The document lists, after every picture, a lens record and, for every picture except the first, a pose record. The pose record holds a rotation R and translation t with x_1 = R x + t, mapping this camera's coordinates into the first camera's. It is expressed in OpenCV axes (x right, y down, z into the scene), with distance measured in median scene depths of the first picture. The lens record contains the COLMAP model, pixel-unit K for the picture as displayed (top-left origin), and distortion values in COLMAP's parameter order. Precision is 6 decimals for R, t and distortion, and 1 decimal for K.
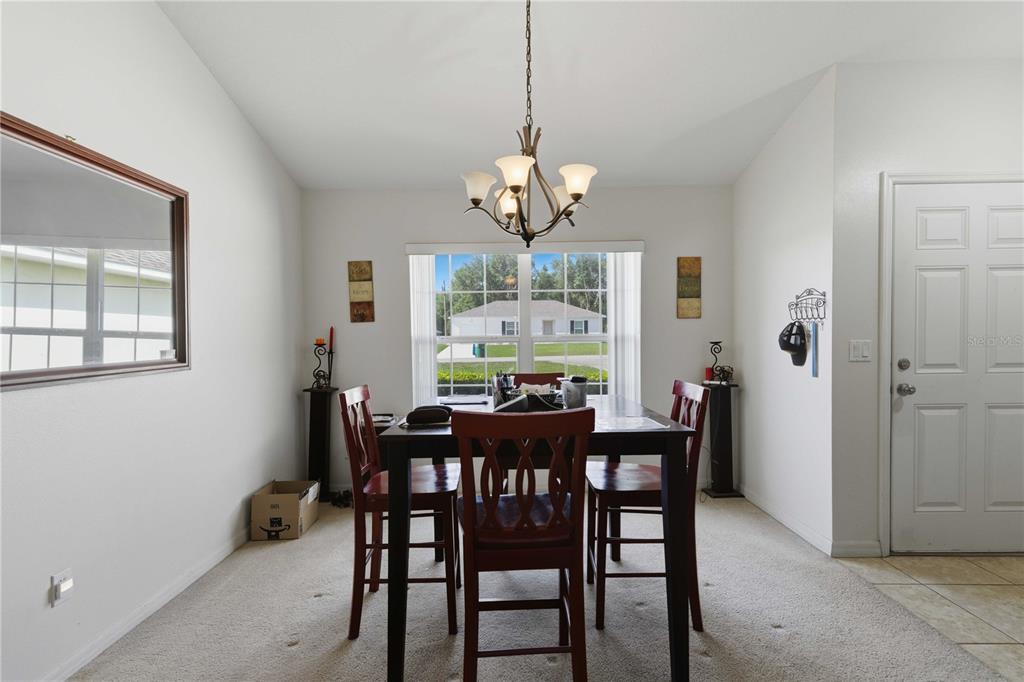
lens RADIAL K [[438.5, 0, 497.0], [0, 438.5, 342.6], [0, 0, 1]] dist [0.000172, -0.000185]
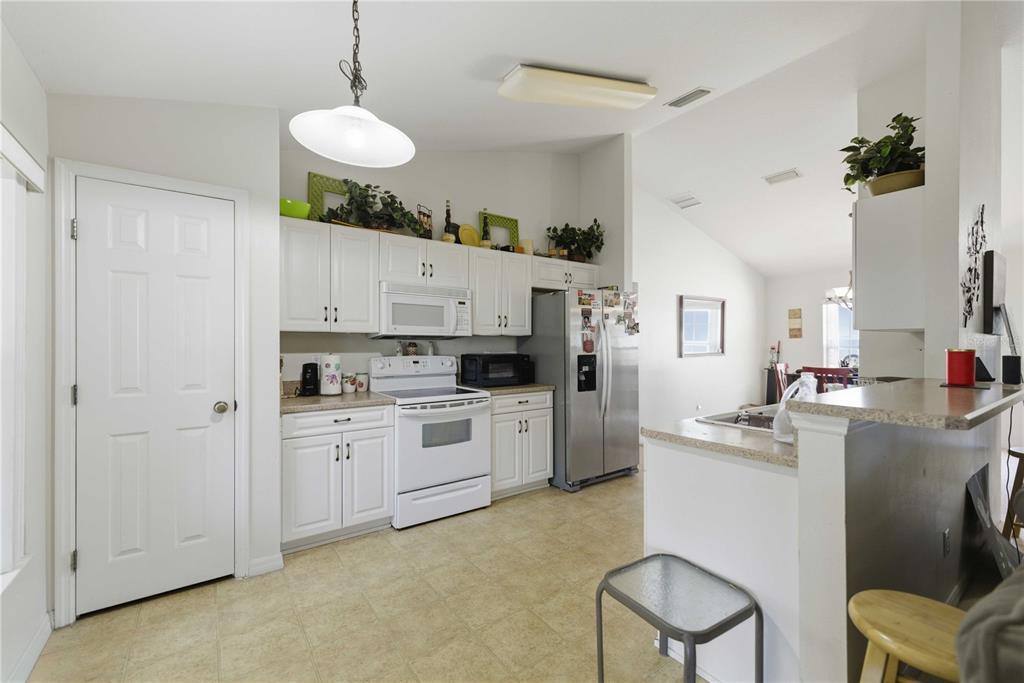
lens RADIAL K [[438.5, 0, 497.0], [0, 438.5, 343.1], [0, 0, 1]] dist [0.000172, -0.000185]
pose [[0.559956, 0.010414, -0.828457, 0.638497], [-0.015285, 0.999881, 0.002237, -0.006533], [0.828381, 0.011410, 0.560048, -1.369898]]
